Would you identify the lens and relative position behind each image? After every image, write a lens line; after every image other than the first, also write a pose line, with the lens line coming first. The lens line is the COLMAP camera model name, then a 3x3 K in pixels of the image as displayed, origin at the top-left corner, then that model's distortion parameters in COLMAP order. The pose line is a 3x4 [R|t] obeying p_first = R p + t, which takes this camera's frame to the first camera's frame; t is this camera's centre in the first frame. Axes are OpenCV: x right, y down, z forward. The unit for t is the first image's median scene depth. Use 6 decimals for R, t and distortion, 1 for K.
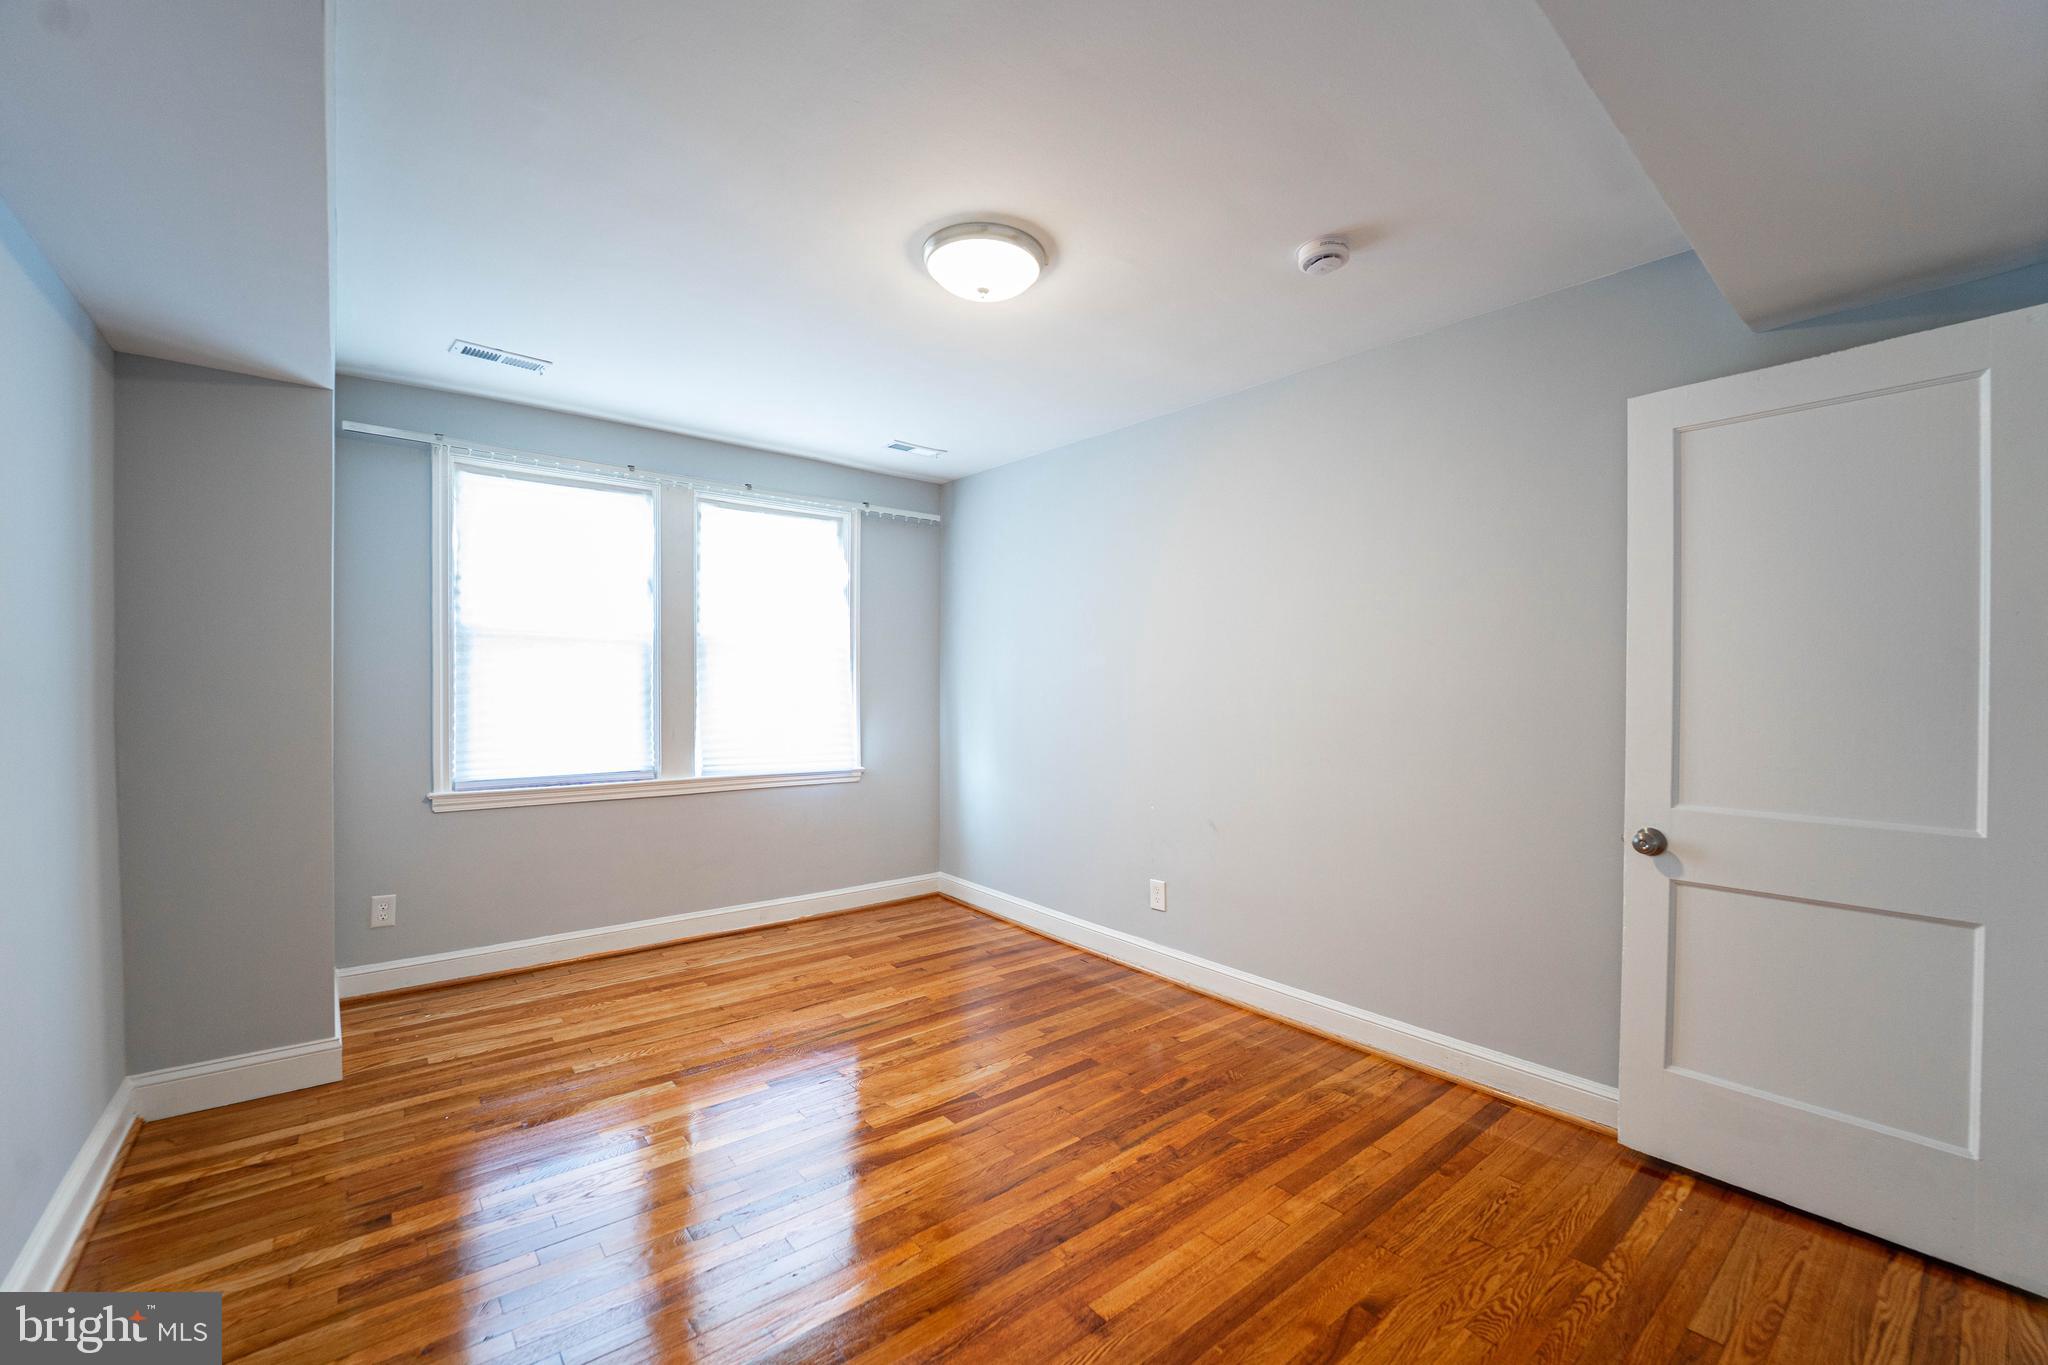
lens RADIAL K [[836.9, 0, 994.8], [0, 836.9, 683.1], [0, 0, 1]] dist [-0.014178, -0.001842]
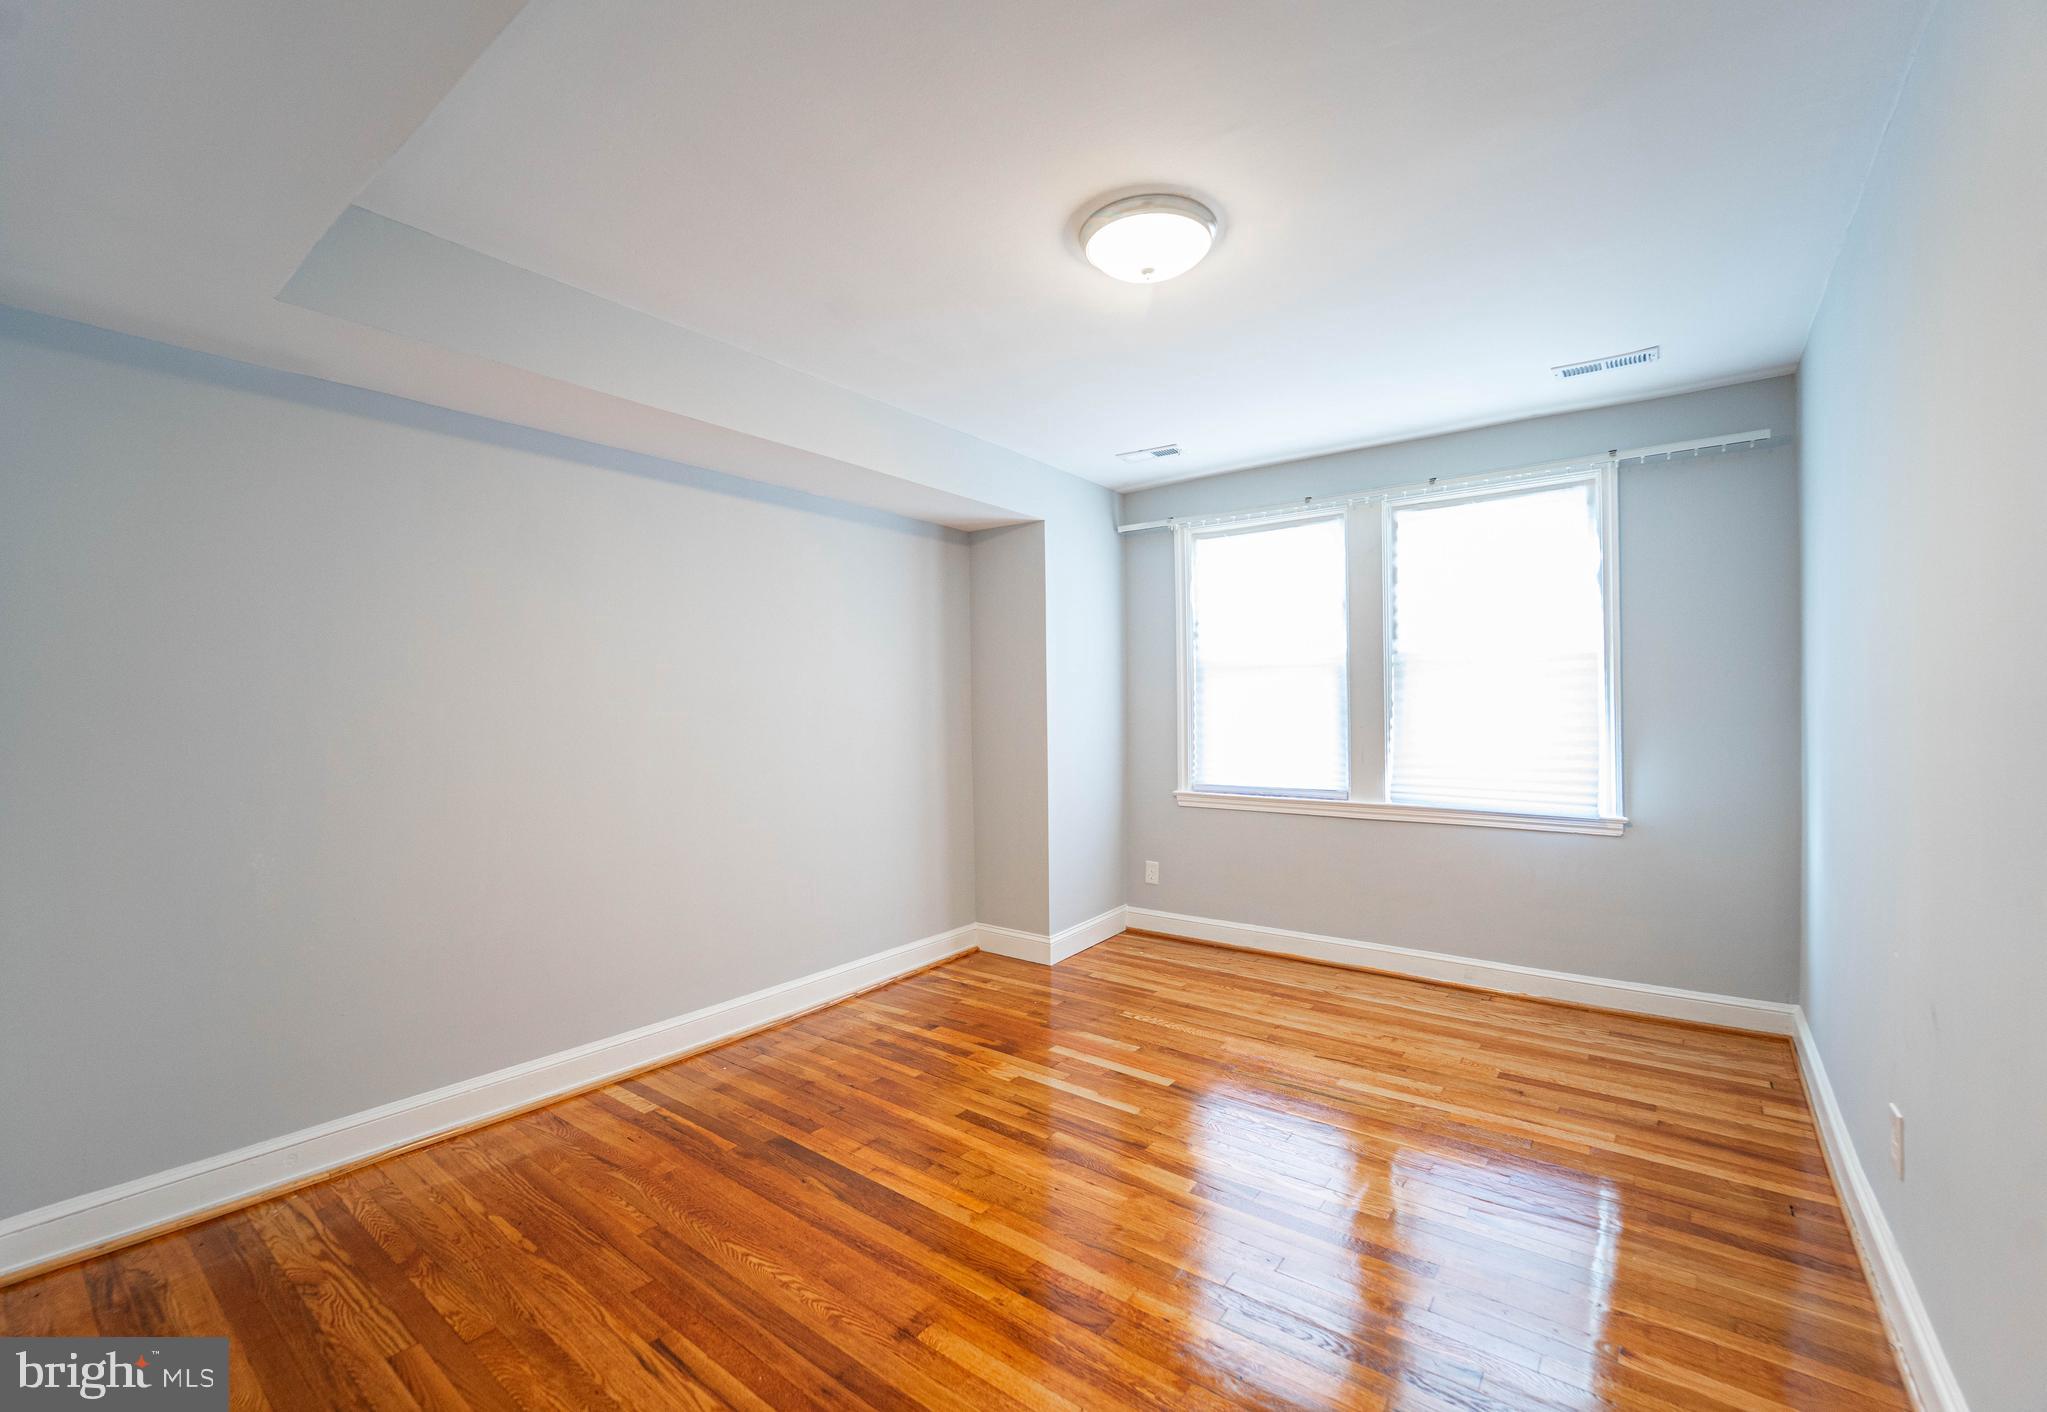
lens RADIAL K [[860.8, 0, 1027.5], [0, 860.8, 706.5], [0, 0, 1]] dist [-0.011021, -0.000567]
pose [[0.242420, -0.010649, -0.970113, 0.543129], [0.011572, 0.999900, -0.008085, 0.006666], [0.970102, -0.009266, 0.242519, 0.408332]]
